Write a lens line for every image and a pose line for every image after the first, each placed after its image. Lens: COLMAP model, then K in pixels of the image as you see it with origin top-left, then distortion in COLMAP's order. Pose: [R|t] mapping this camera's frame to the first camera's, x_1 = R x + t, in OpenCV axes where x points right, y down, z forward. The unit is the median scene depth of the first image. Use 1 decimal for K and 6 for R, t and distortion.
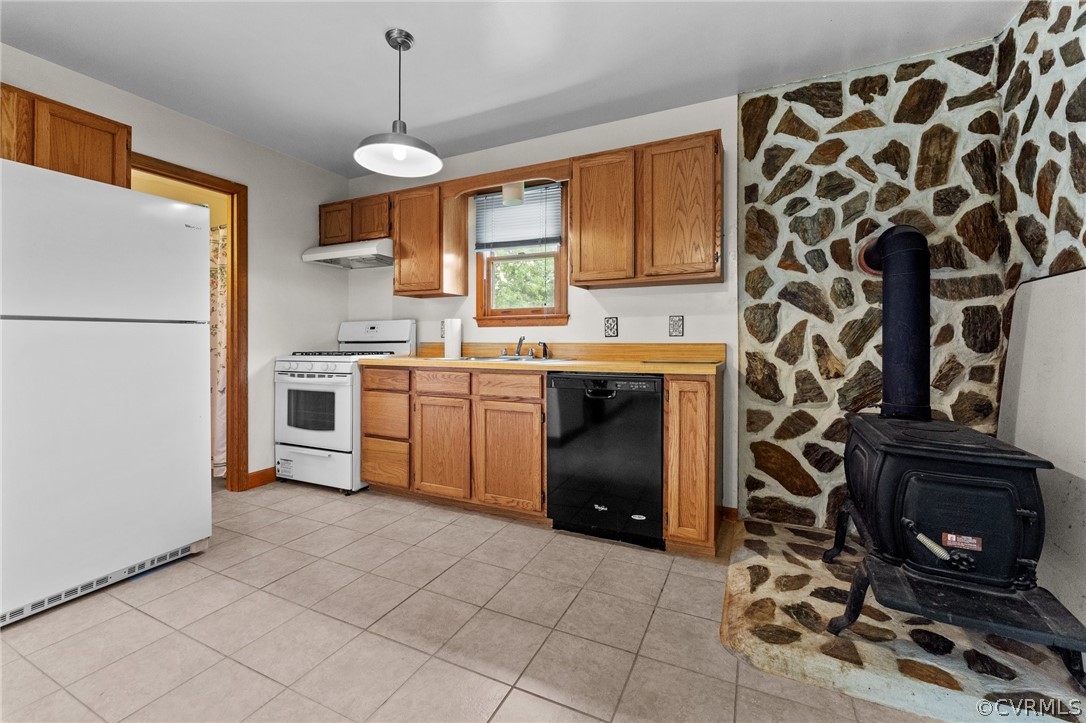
lens RADIAL K [[458.9, 0, 531.0], [0, 458.9, 339.5], [0, 0, 1]] dist [-0.006151, 0.001001]
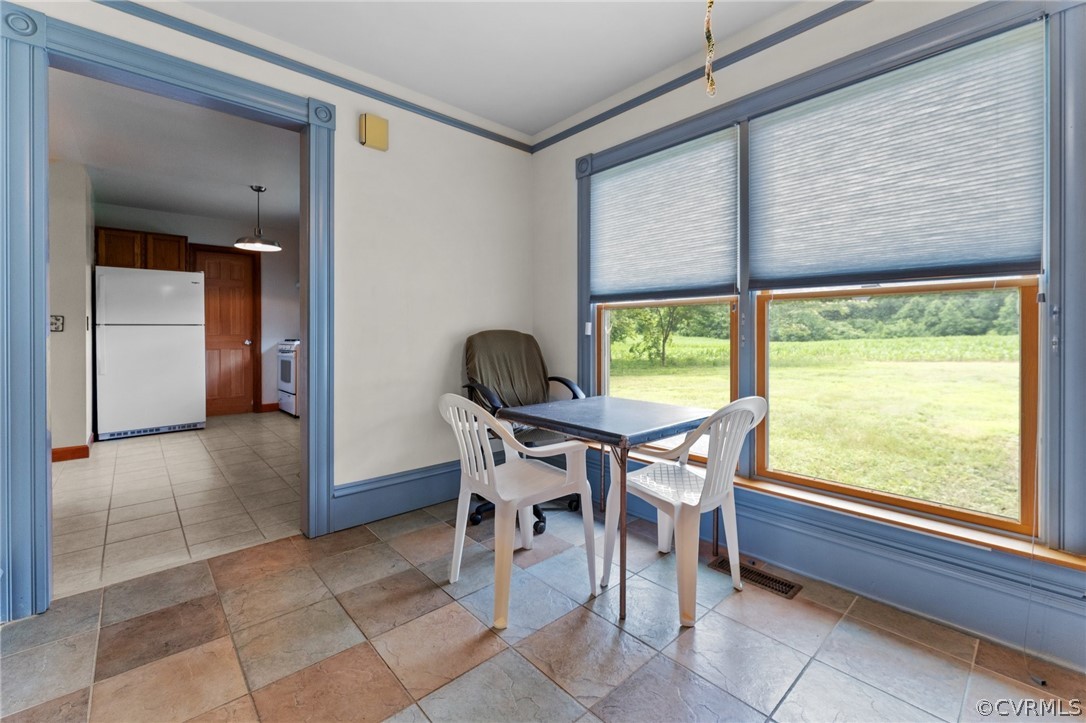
lens RADIAL K [[458.9, 0, 542.6], [0, 458.9, 338.3], [0, 0, 1]] dist [-0.006151, 0.001001]
pose [[0.926312, 0.008430, -0.376662, 1.448095], [-0.003585, 0.999902, 0.013561, -0.007154], [0.376740, -0.011211, 0.926251, -0.382367]]
